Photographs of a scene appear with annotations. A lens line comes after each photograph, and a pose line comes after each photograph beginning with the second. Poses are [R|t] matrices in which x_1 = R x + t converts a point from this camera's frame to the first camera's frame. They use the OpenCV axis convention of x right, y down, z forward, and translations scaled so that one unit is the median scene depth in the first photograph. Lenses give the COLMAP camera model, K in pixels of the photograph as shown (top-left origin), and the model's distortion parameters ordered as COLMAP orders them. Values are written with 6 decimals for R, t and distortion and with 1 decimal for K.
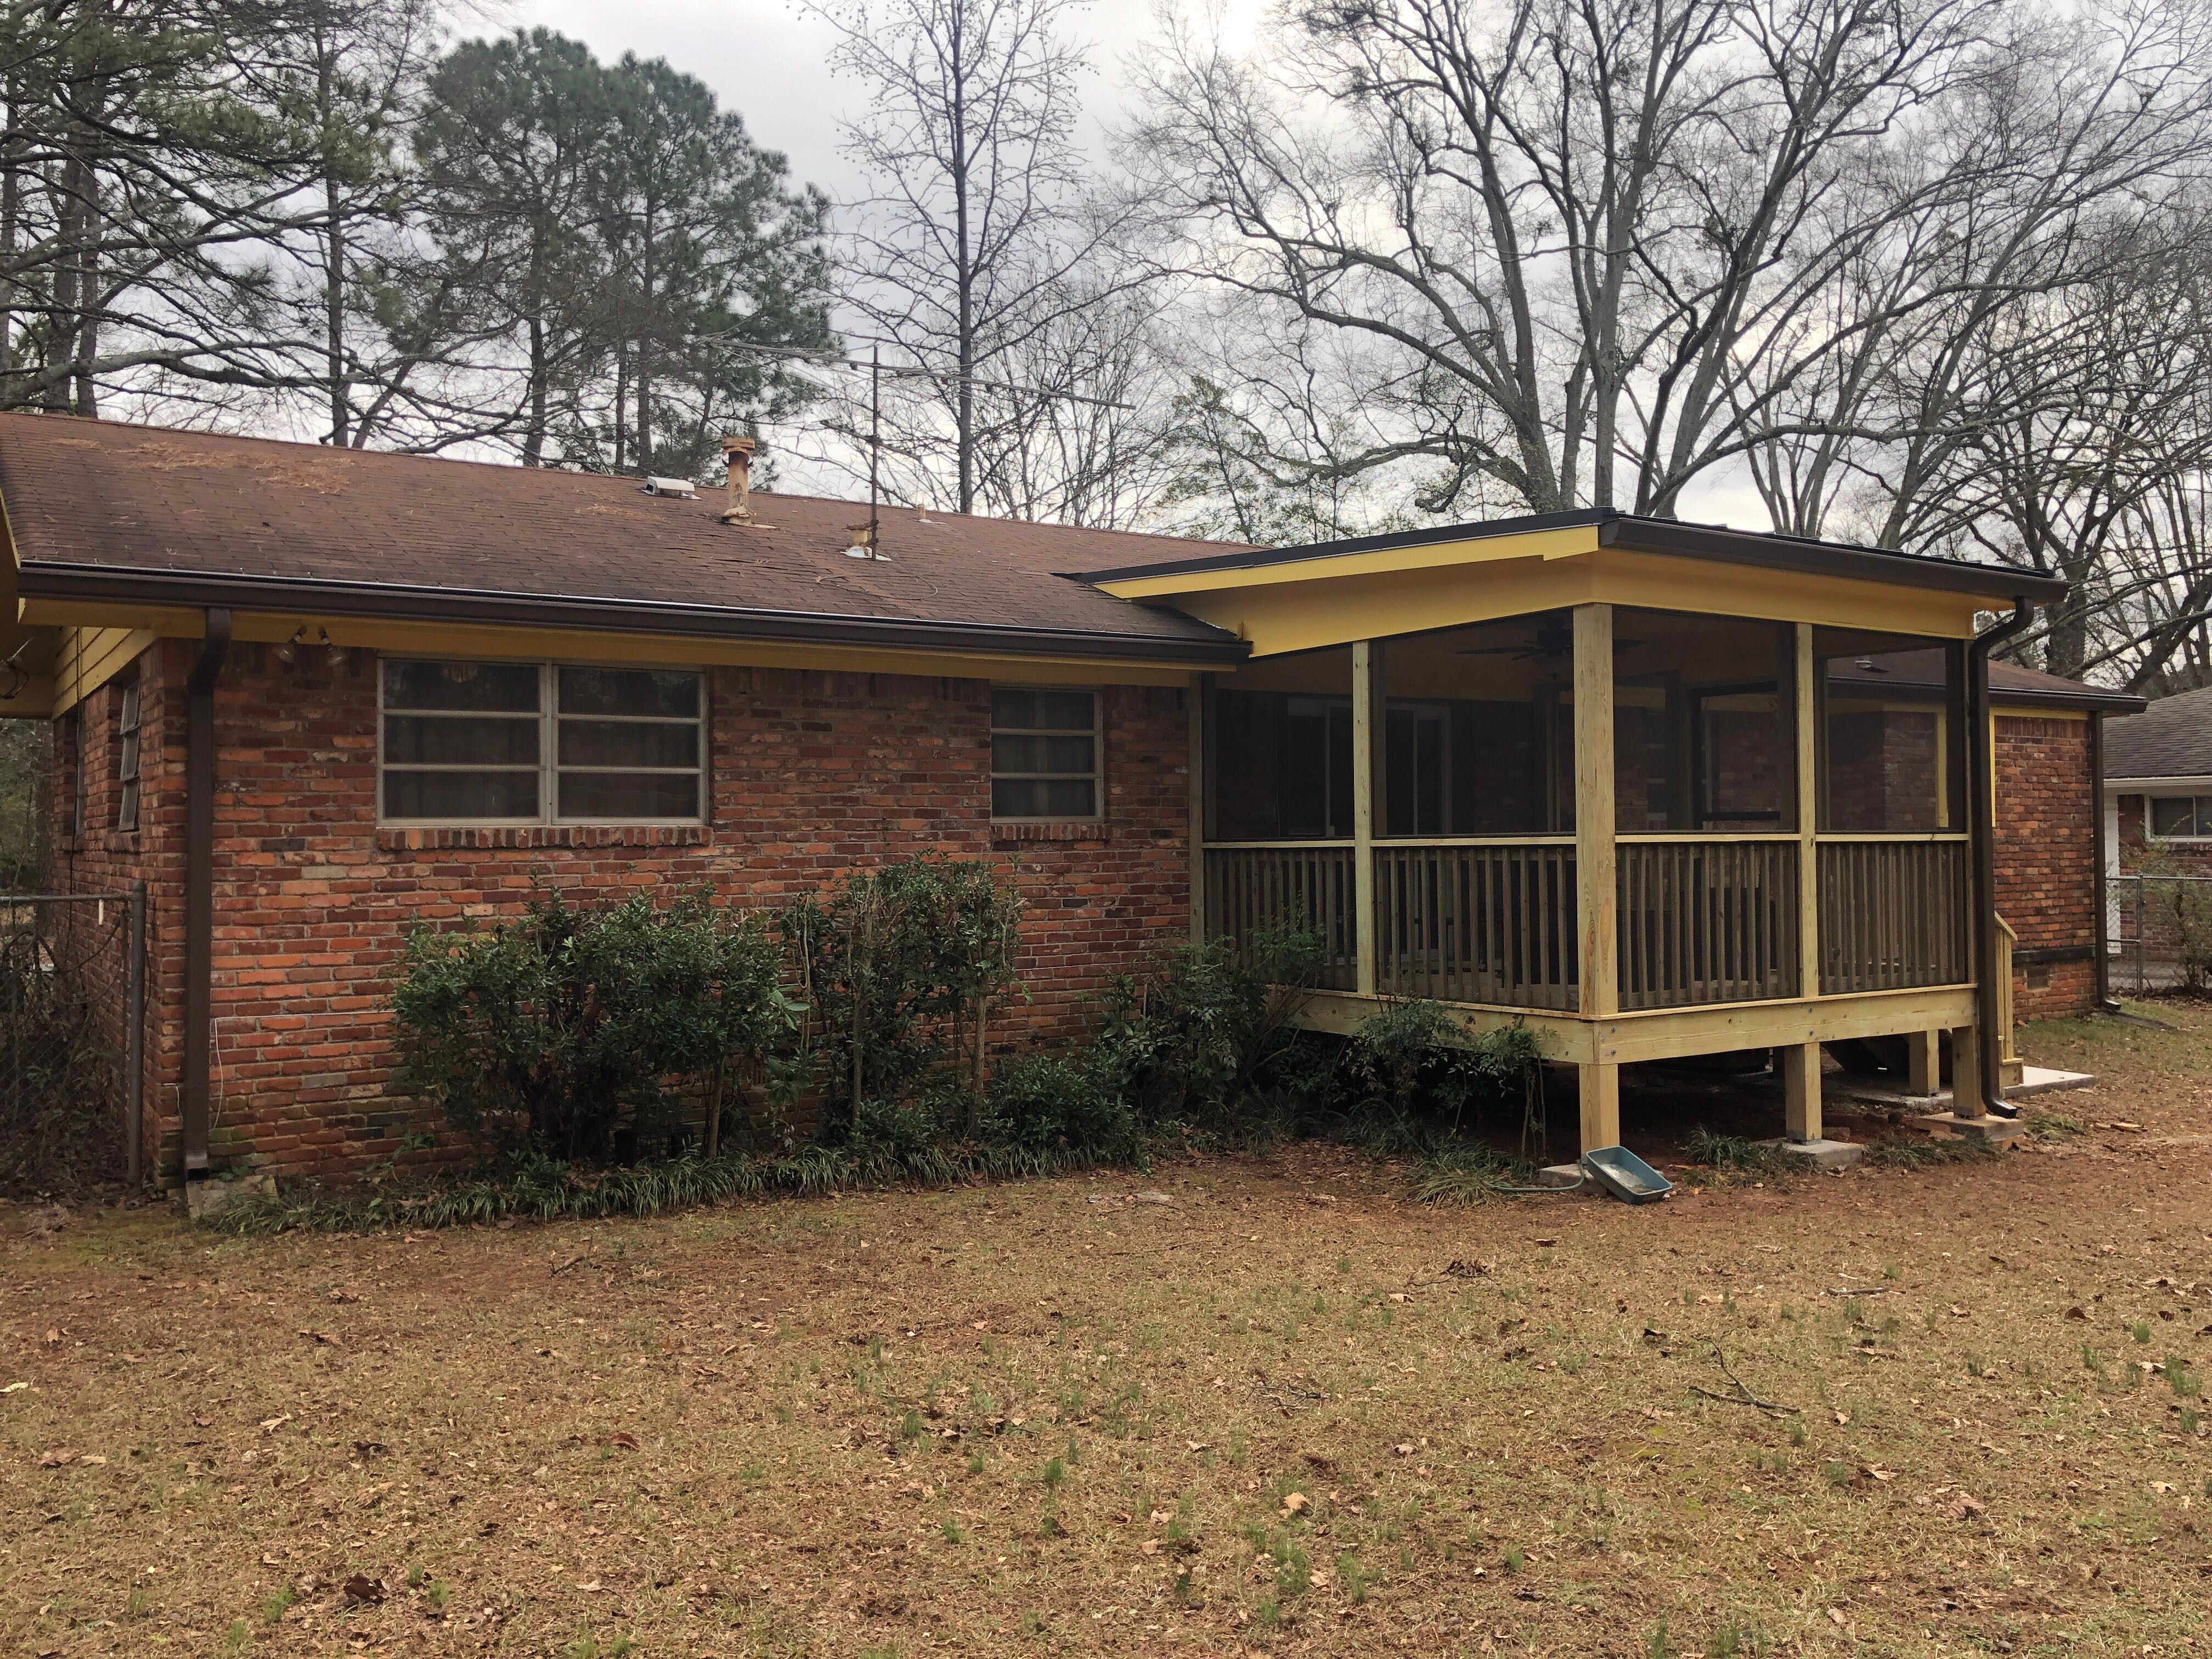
lens RADIAL K [[1795.7, 0, 1106.0], [0, 1795.7, 829.5], [0, 0, 1]] dist [0.038716, -0.036619]
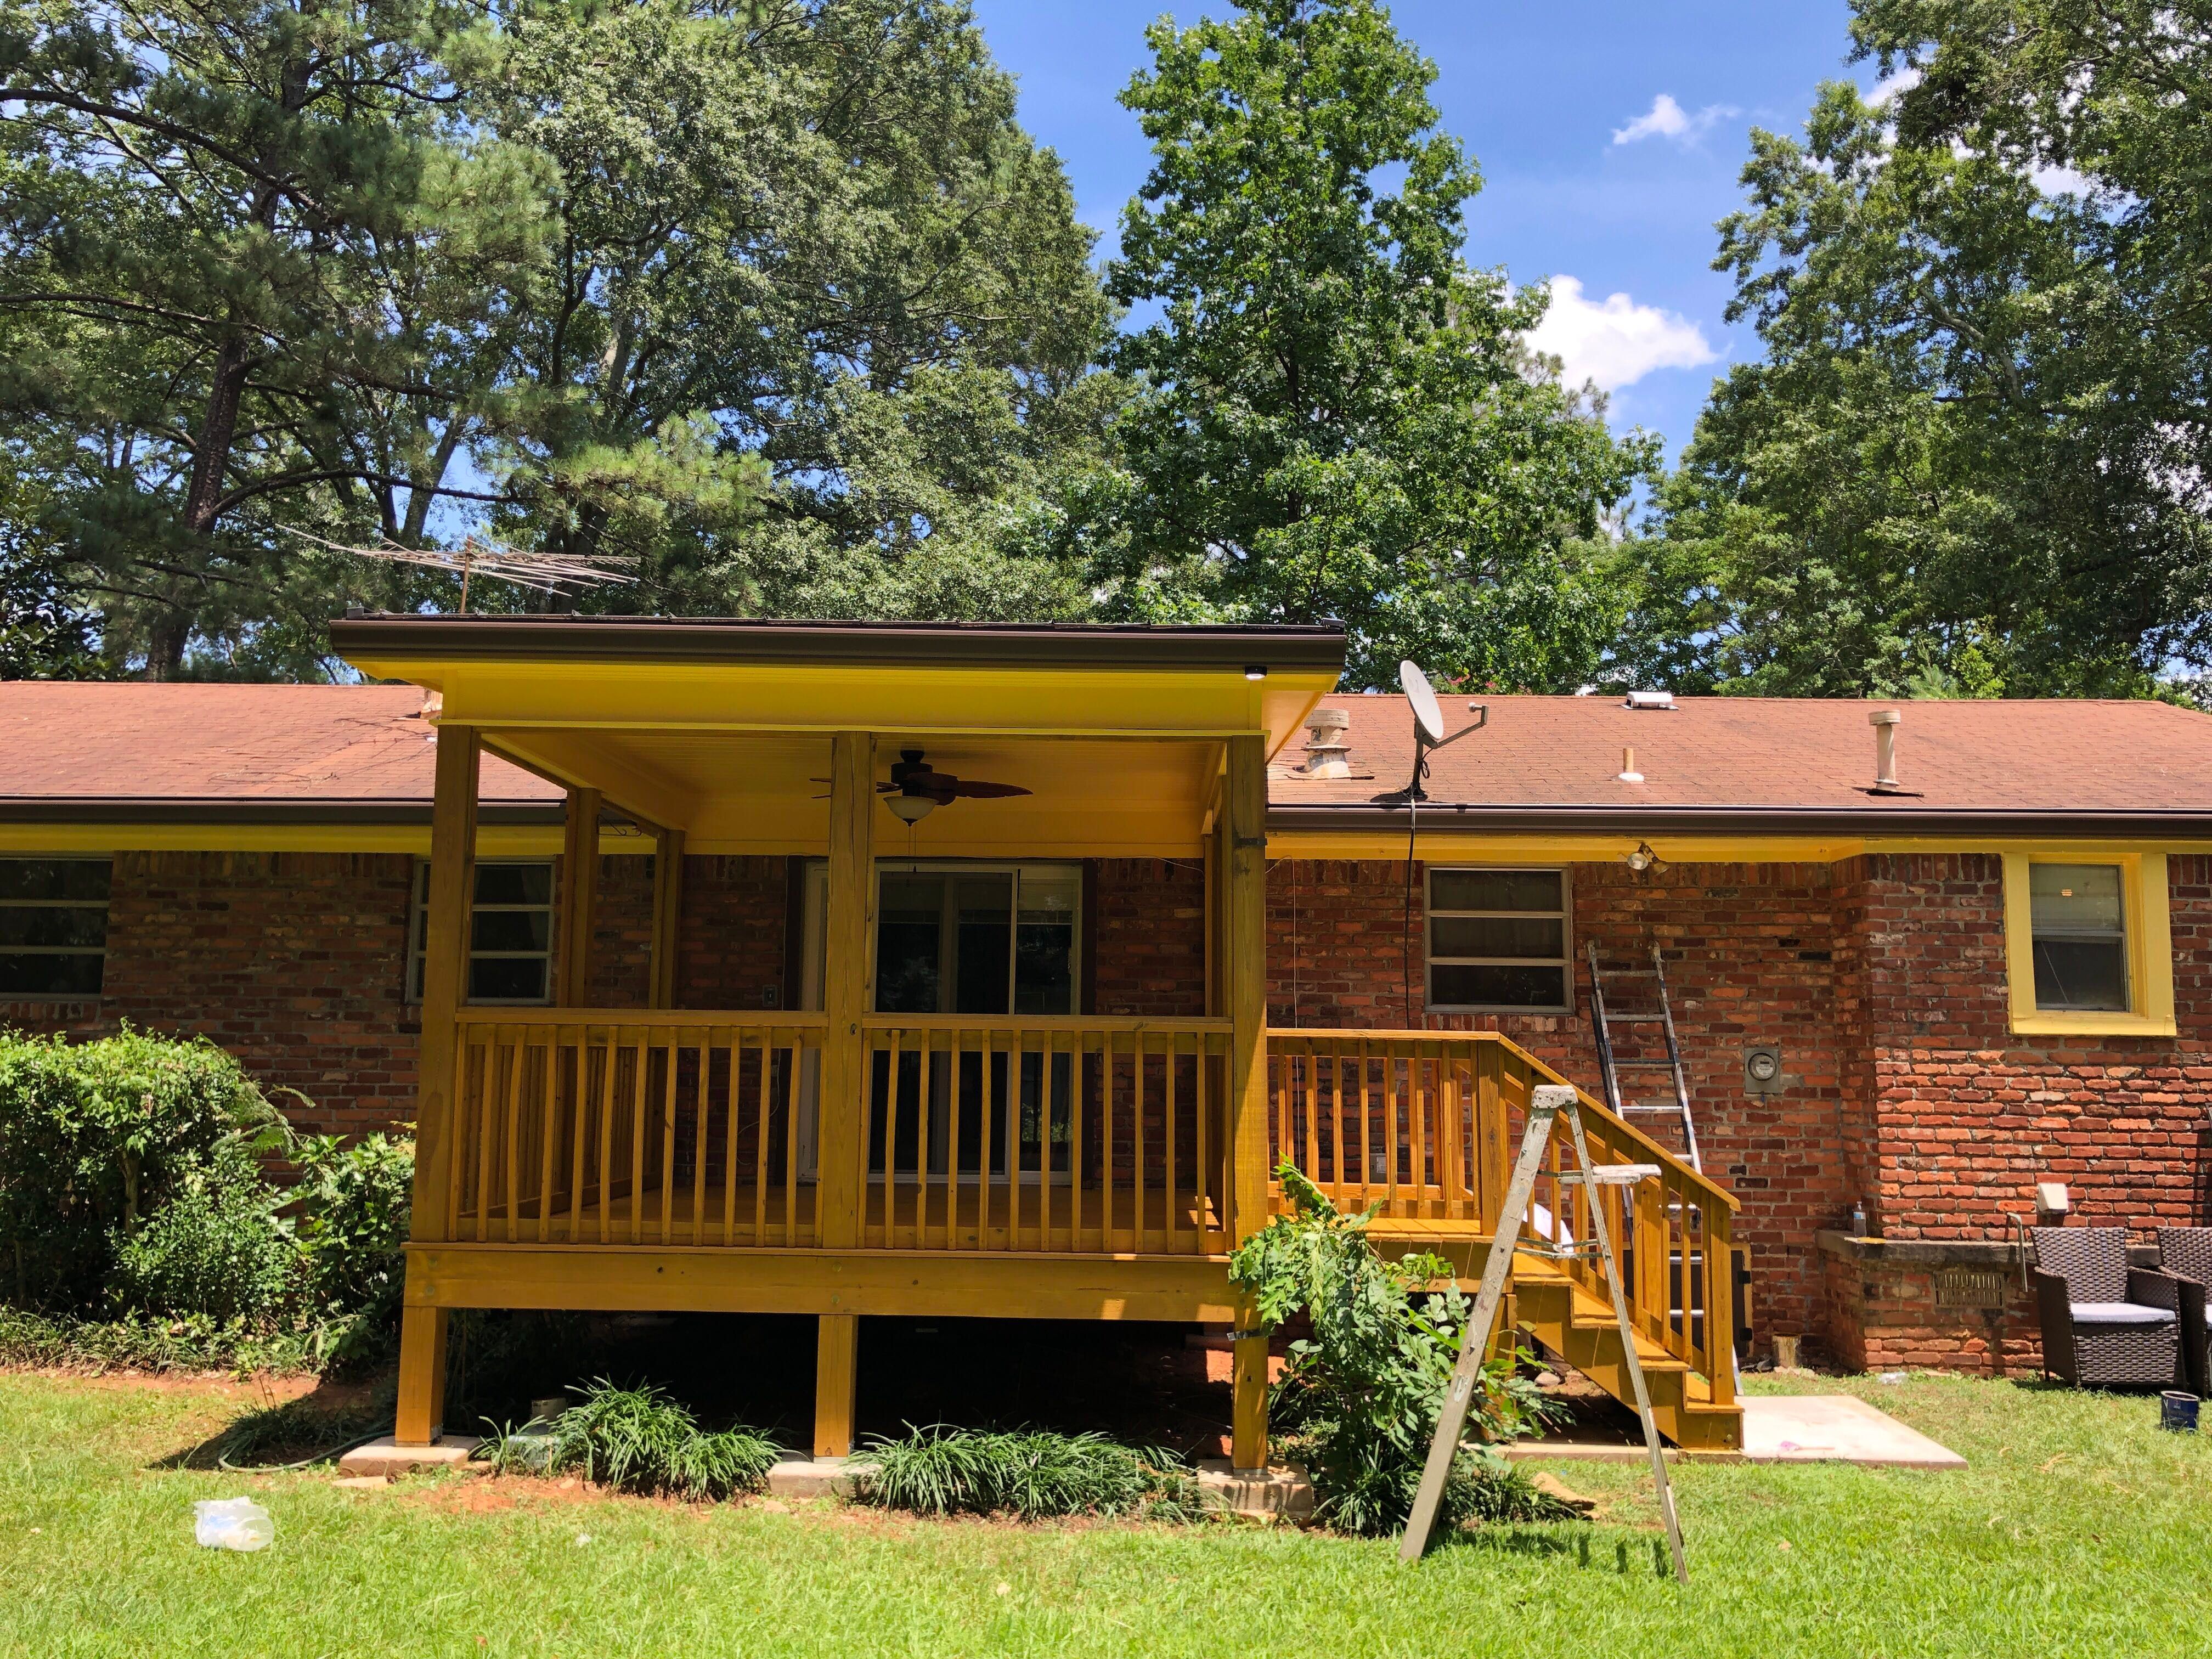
lens RADIAL K [[1803.8, 0, 1106.0], [0, 1803.8, 829.5], [0, 0, 1]] dist [0.045151, -0.039943]
pose [[0.818494, -0.052051, -0.572152, 0.479596], [-0.017317, 0.993200, -0.115128, 0.005641], [0.574254, 0.104139, 0.812027, 0.250301]]
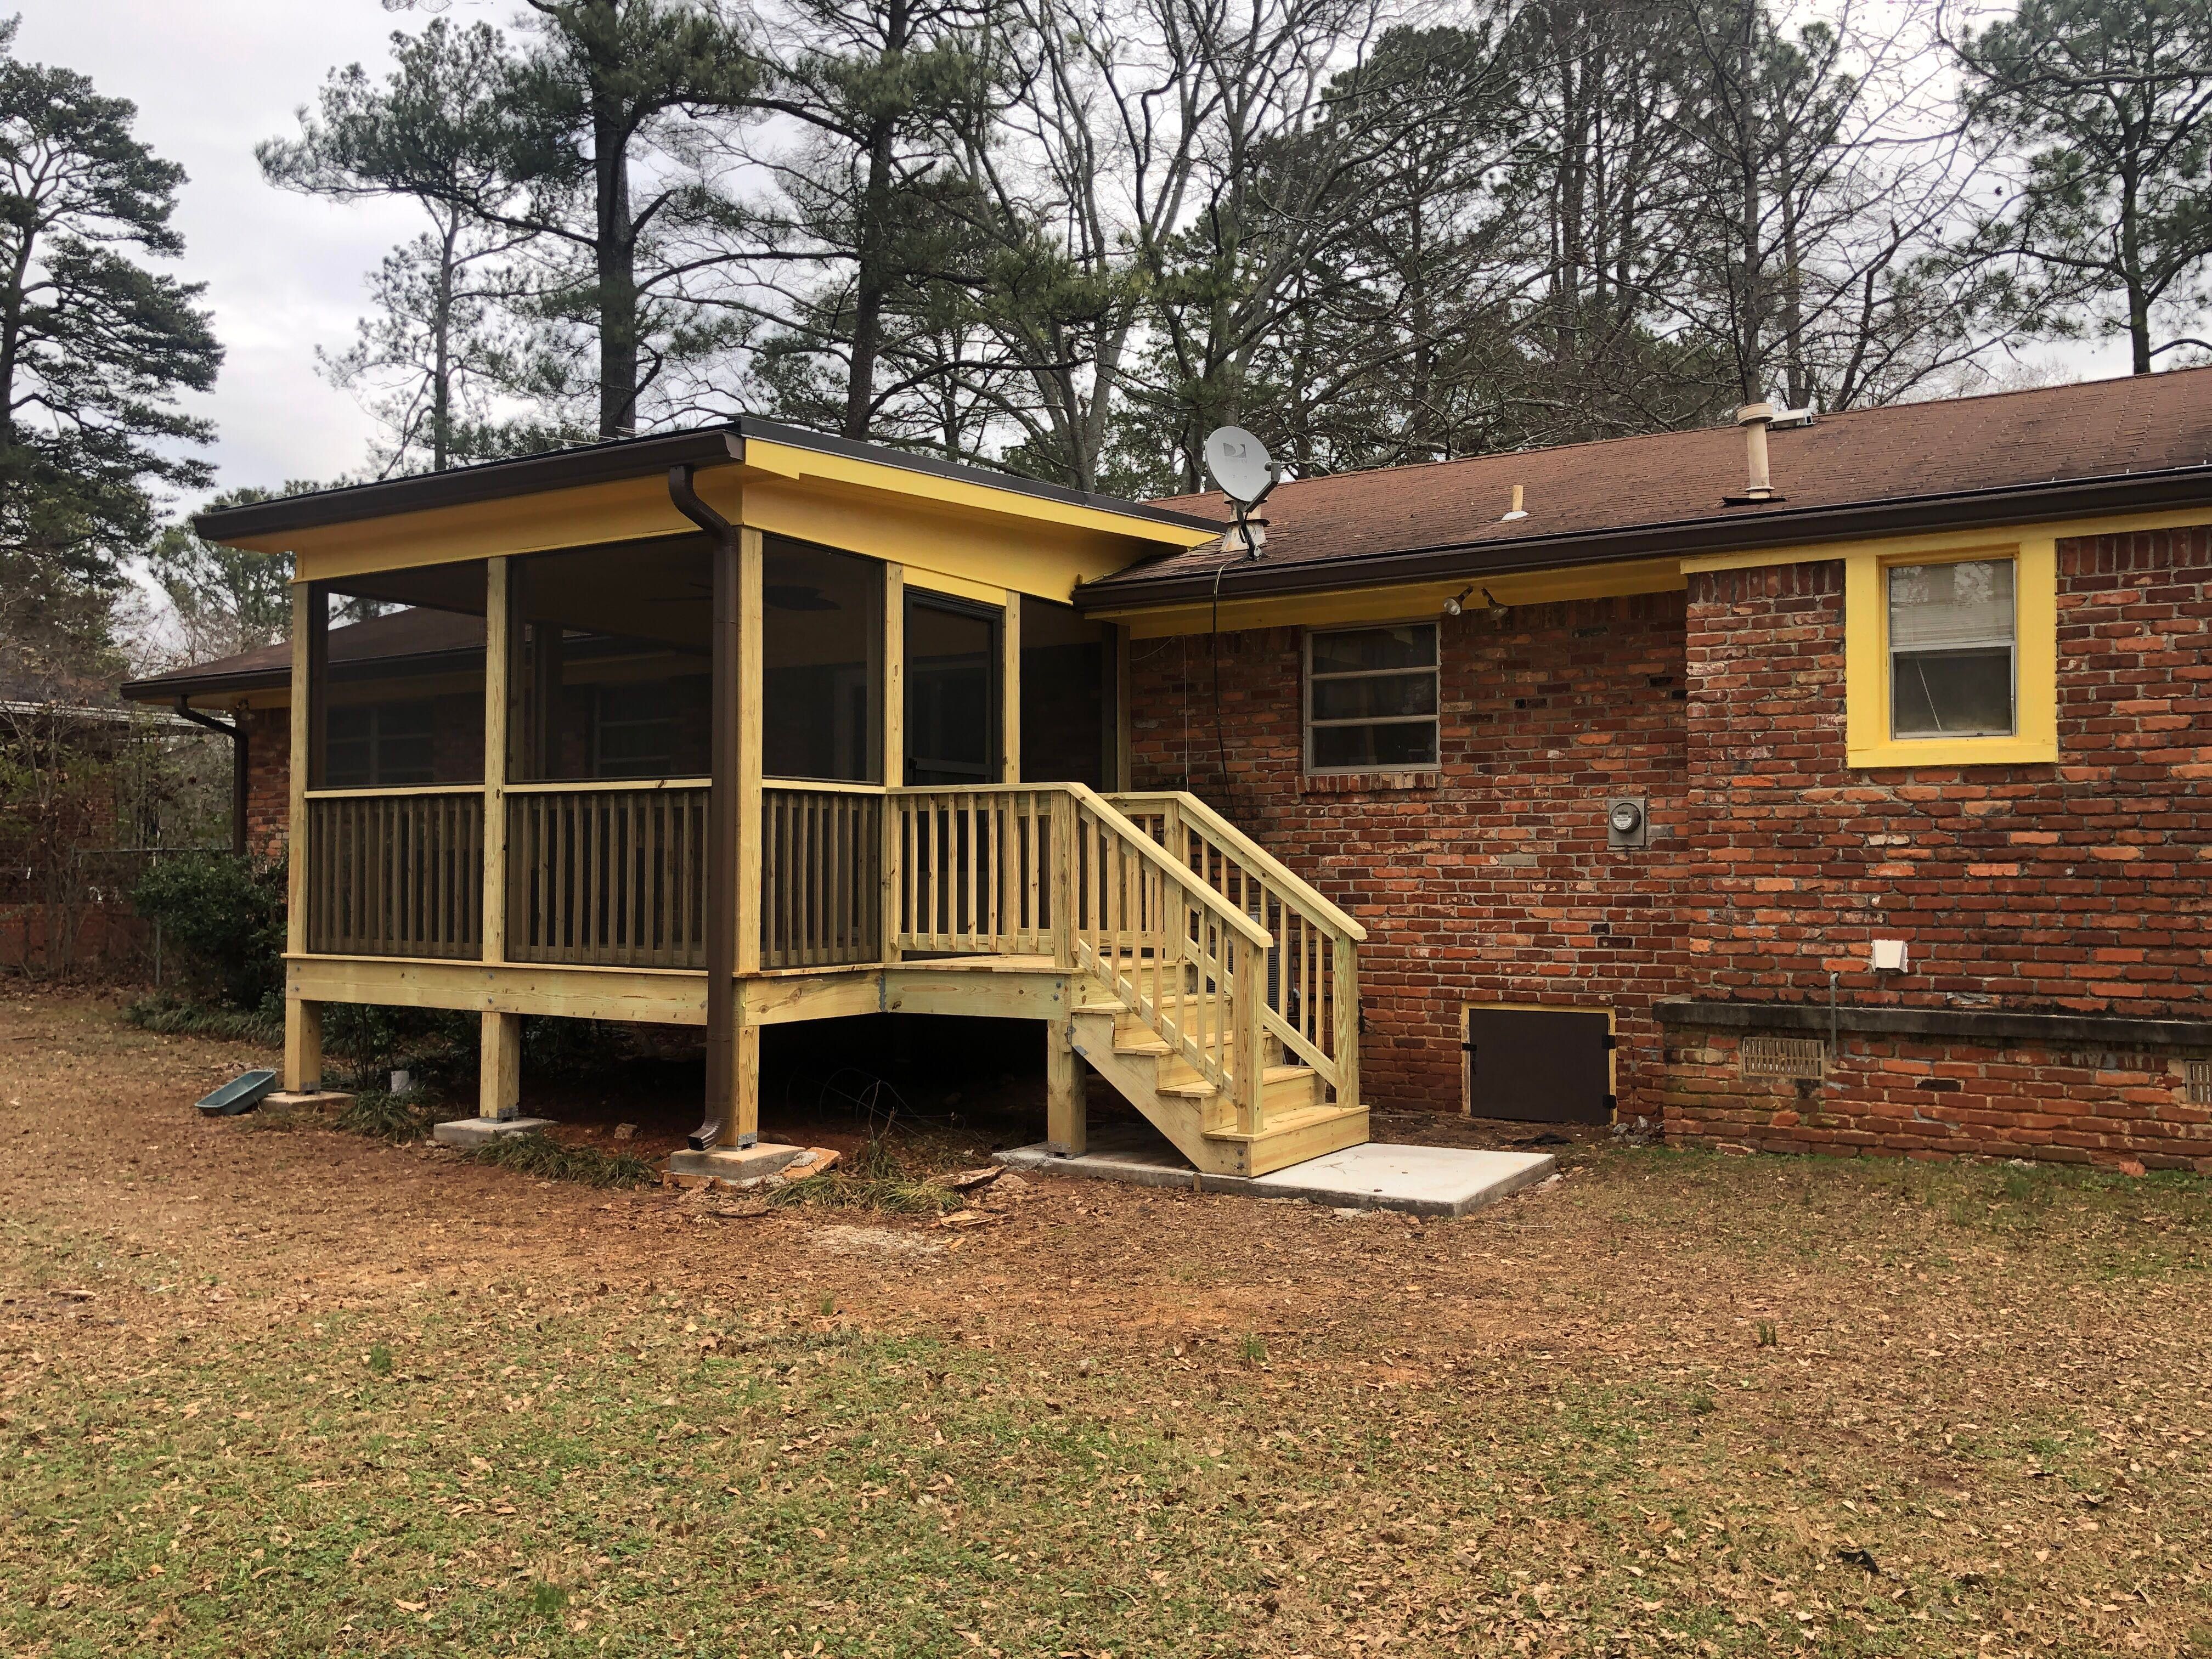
lens RADIAL K [[1795.7, 0, 1106.0], [0, 1795.7, 829.5], [0, 0, 1]] dist [0.038716, -0.036619]
pose [[0.411856, -0.012539, -0.911163, 0.727405], [0.000849, 0.999910, -0.013376, 0.020420], [0.911249, 0.004736, 0.411829, 0.485654]]
